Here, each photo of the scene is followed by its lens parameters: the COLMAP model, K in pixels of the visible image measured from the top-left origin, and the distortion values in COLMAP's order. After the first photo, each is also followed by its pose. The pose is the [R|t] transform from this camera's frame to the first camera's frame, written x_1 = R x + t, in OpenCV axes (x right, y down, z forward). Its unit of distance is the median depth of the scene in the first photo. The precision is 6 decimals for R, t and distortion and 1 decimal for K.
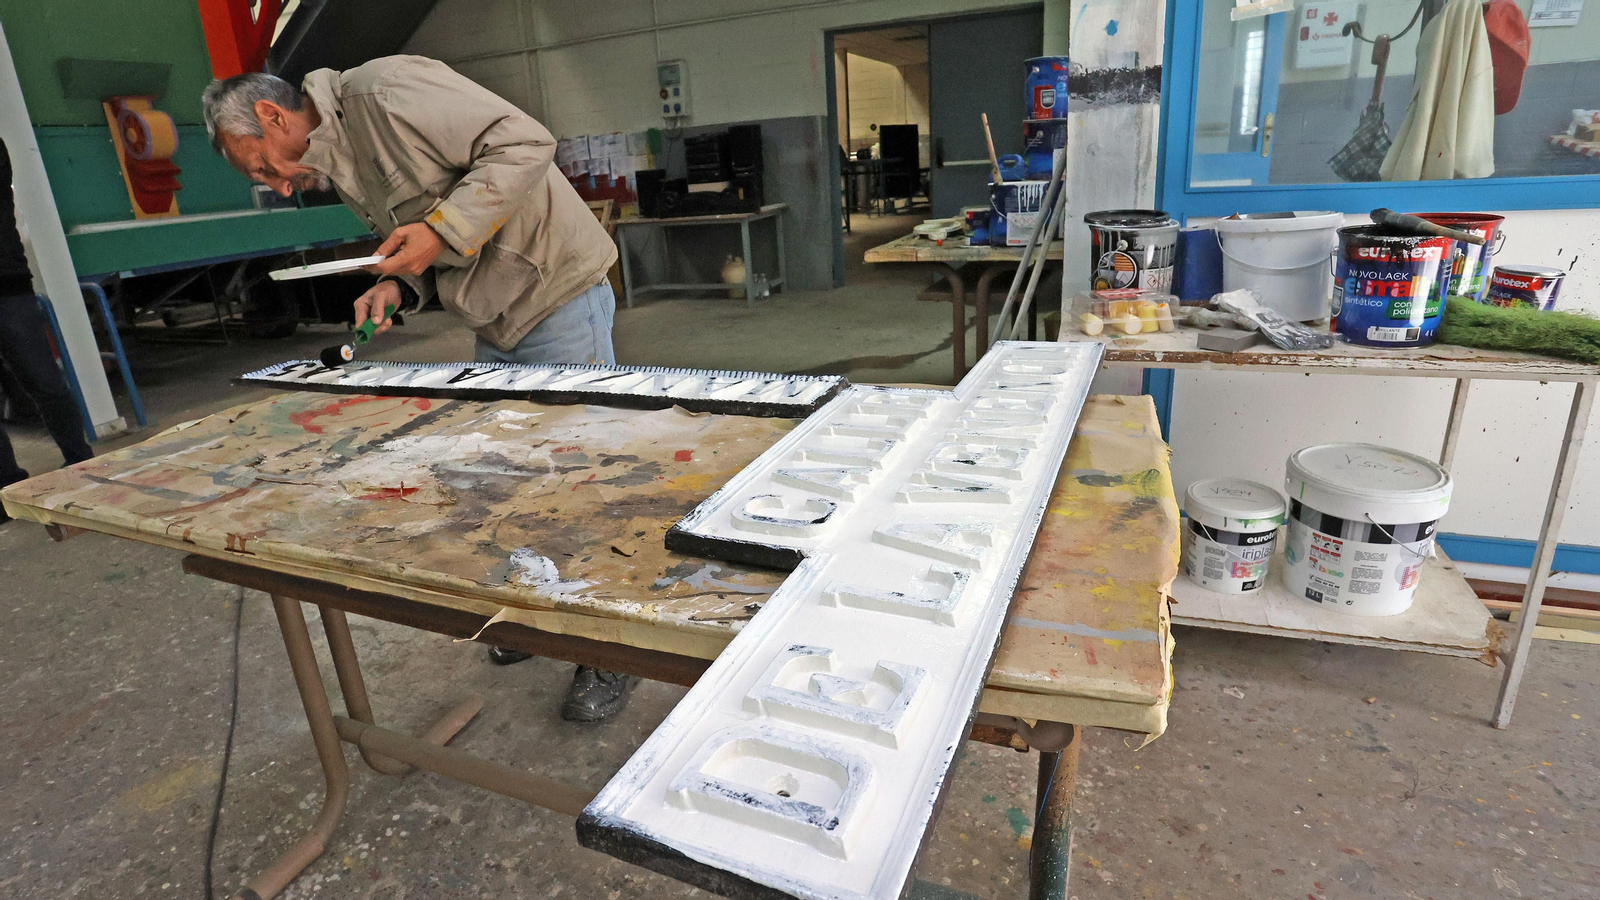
lens RADIAL K [[838.4, 0, 756.6], [0, 838.4, 436.2], [0, 0, 1]] dist [-0.076886, 0.026935]
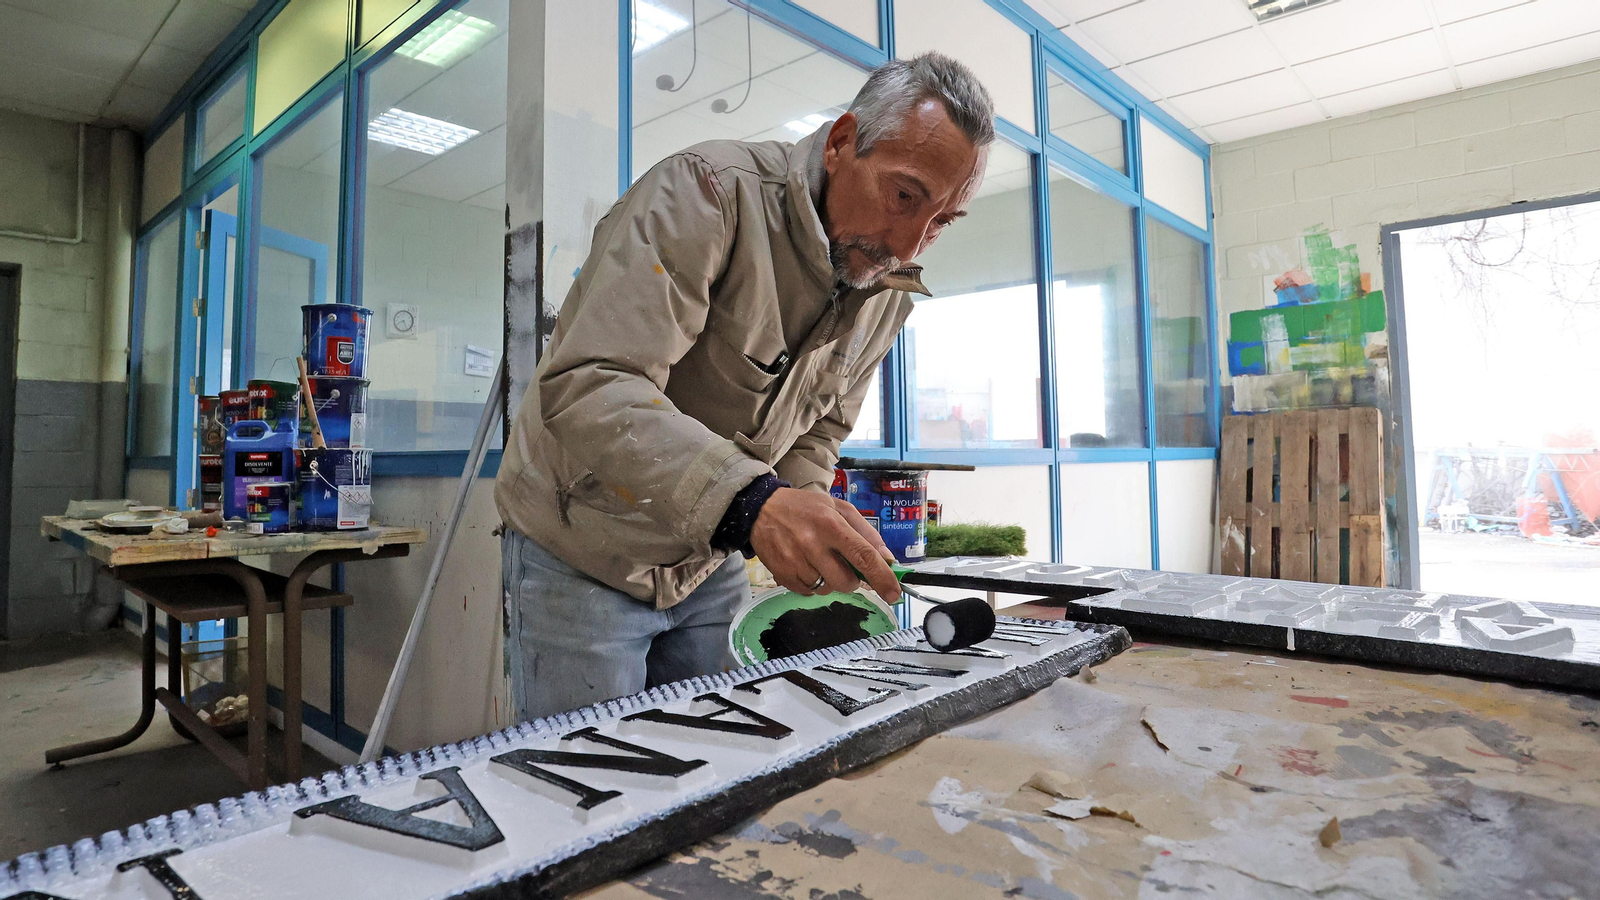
lens RADIAL K [[900.7, 0, 690.8], [0, 900.7, 394.8], [0, 0, 1]] dist [-0.085279, 0.035248]
pose [[0.388817, 0.130551, 0.912019, -0.431832], [0.276320, 0.927814, -0.250615, -0.076103], [-0.878902, 0.349453, 0.324676, 0.584340]]
